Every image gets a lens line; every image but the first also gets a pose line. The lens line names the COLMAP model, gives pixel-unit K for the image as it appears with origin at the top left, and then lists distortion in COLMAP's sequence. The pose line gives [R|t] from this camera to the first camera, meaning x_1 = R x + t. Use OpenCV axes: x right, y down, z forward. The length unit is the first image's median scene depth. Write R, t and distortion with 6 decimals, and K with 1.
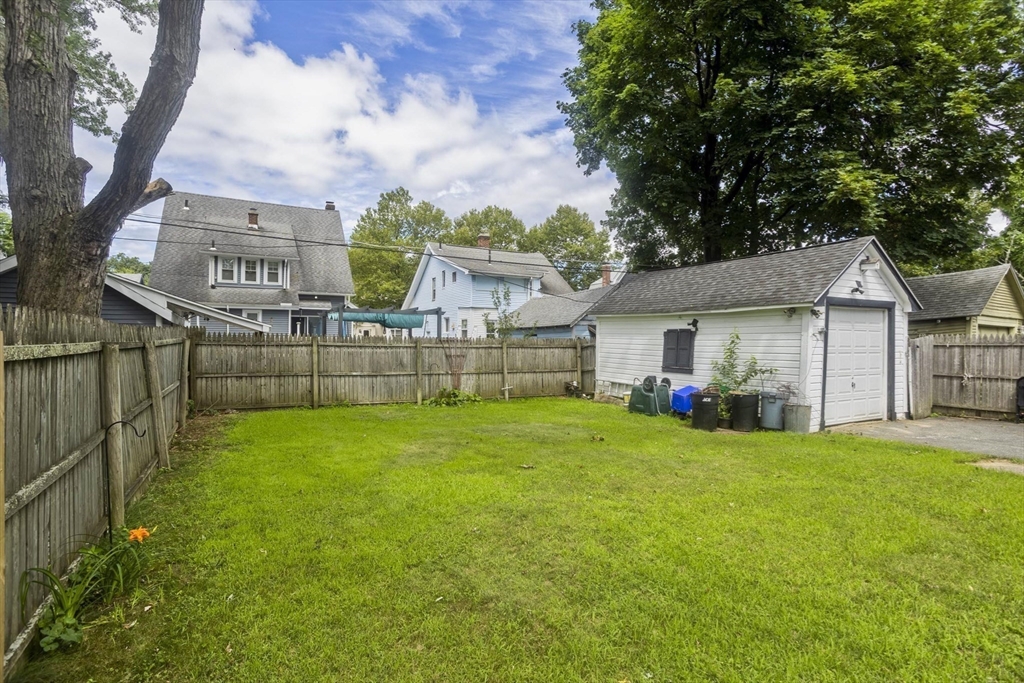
lens RADIAL K [[504.5, 0, 512.0], [0, 504.5, 341.5], [0, 0, 1]] dist [0.000067, 0.000000]
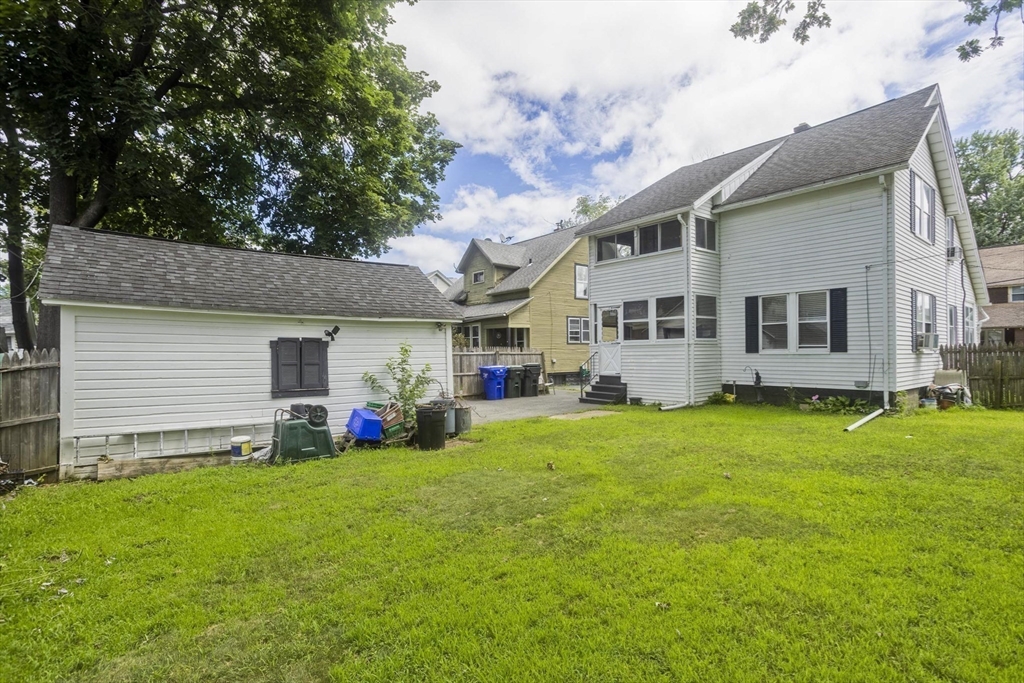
lens RADIAL K [[502.3, 0, 512.0], [0, 502.3, 341.5], [0, 0, 1]] dist [0.000407, 0.000097]
pose [[-0.177844, 0.011418, 0.983992, -0.469663], [0.009603, 0.999905, -0.009867, -0.009311], [-0.984012, 0.007695, -0.177937, 0.851773]]
